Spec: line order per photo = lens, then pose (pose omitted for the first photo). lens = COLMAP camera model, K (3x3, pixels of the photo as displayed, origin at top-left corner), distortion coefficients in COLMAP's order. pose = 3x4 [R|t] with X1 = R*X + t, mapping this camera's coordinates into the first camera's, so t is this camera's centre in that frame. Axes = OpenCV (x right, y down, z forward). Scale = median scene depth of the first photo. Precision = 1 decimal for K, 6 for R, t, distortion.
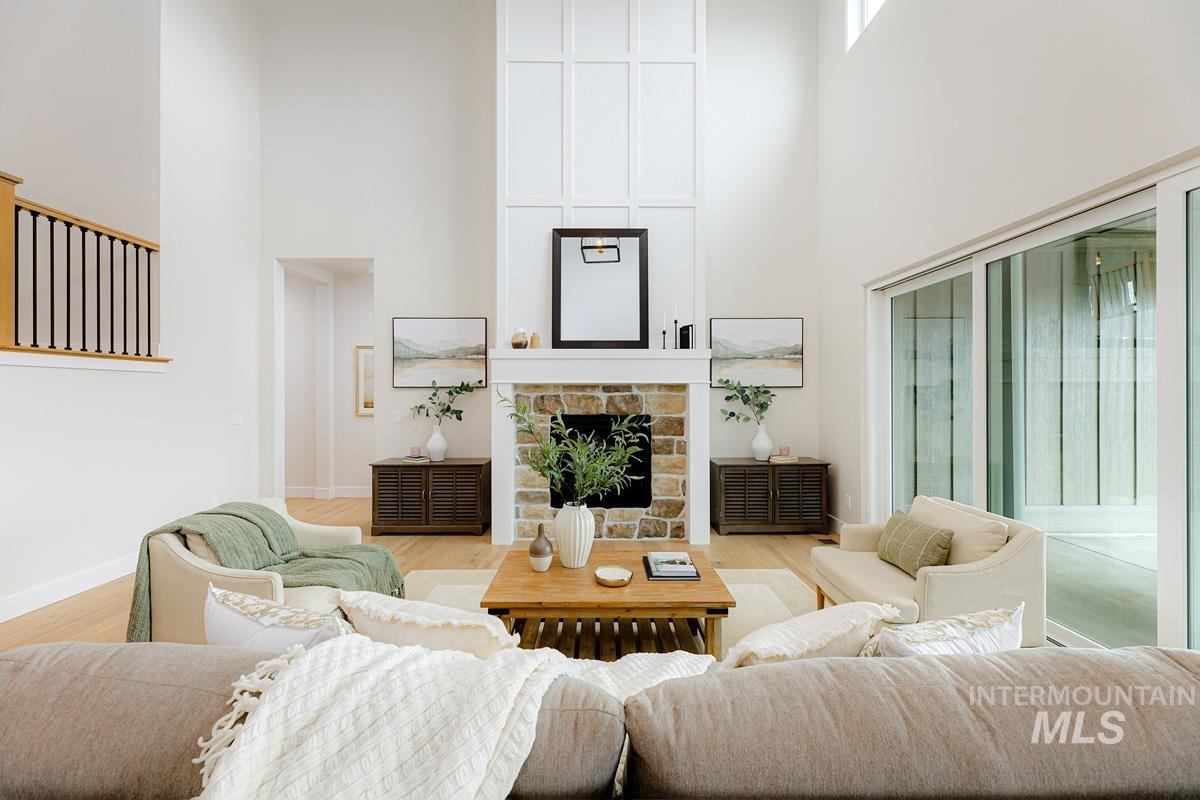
lens RADIAL K [[482.8, 0, 595.0], [0, 482.8, 392.0], [0, 0, 1]] dist [0.003724, 0.000401]
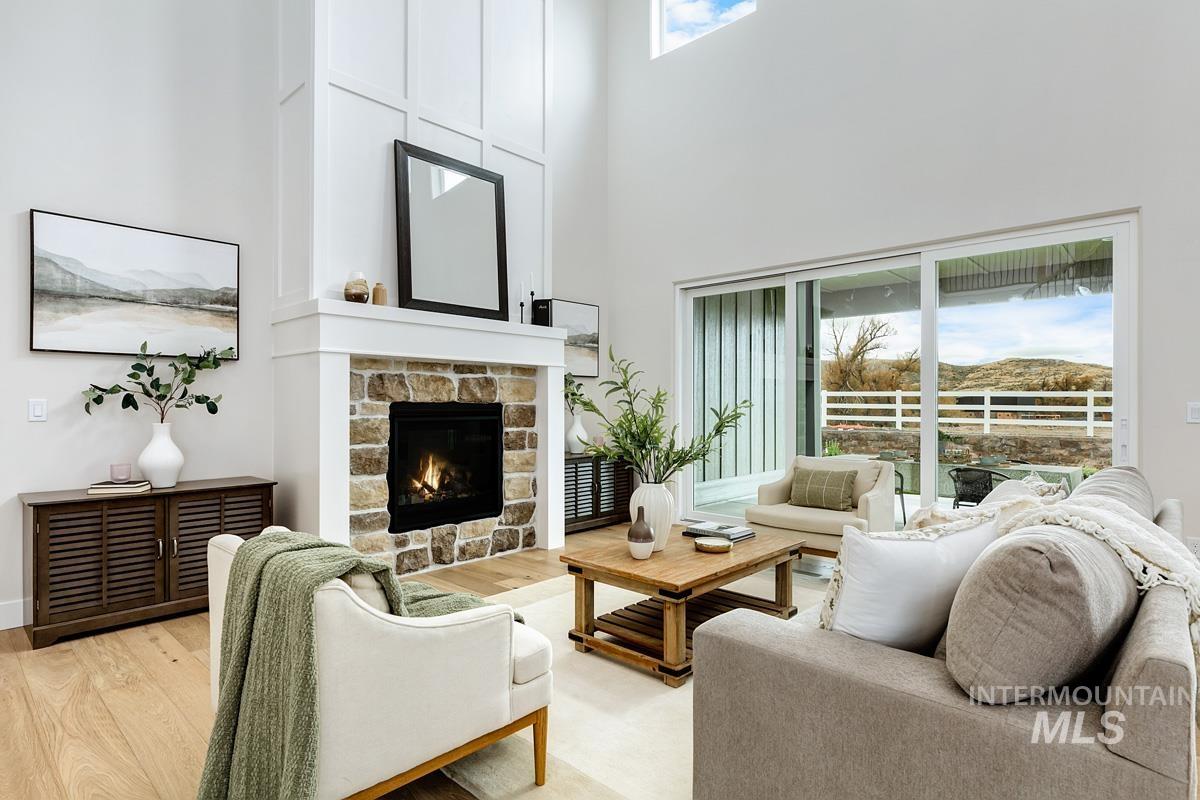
lens RADIAL K [[632.4, 0, 595.6], [0, 632.4, 405.8], [0, 0, 1]] dist [-0.008464, 0.000689]
pose [[0.672522, 0.000991, 0.740076, -0.576209], [-0.003326, 0.999993, 0.001683, 0.050442], [-0.740070, -0.003593, 0.672521, 0.160216]]
